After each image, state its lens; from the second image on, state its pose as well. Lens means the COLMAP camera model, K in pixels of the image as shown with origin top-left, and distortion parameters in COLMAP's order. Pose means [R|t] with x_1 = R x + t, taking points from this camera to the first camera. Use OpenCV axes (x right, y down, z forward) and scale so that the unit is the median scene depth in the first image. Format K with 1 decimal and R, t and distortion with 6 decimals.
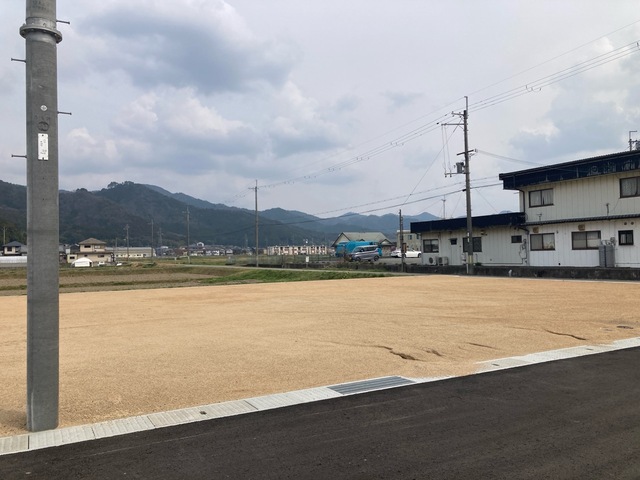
lens RADIAL K [[522.5, 0, 318.7], [0, 522.5, 237.0], [0, 0, 1]] dist [0.036537, -0.053518]
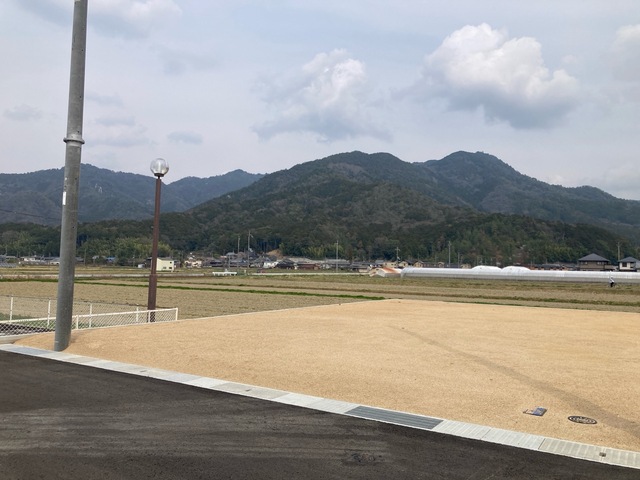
lens RADIAL K [[522.5, 0, 317.4], [0, 522.5, 234.0], [0, 0, 1]] dist [0.036537, -0.053518]
pose [[0.489907, -0.025689, -0.871396, -0.001370], [-0.004973, 0.999467, -0.032261, -0.001132], [0.871760, 0.020138, 0.489518, -0.007537]]
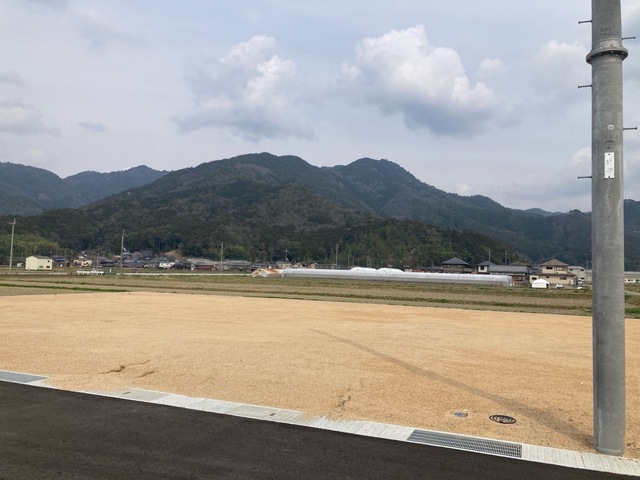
lens RADIAL K [[522.5, 0, 320.0], [0, 522.5, 234.4], [0, 0, 1]] dist [0.036537, -0.053518]
pose [[0.634407, -0.015504, -0.772844, 0.246776], [-0.020238, 0.999123, -0.036656, -0.001078], [0.772734, 0.038896, 0.633537, 0.129993]]
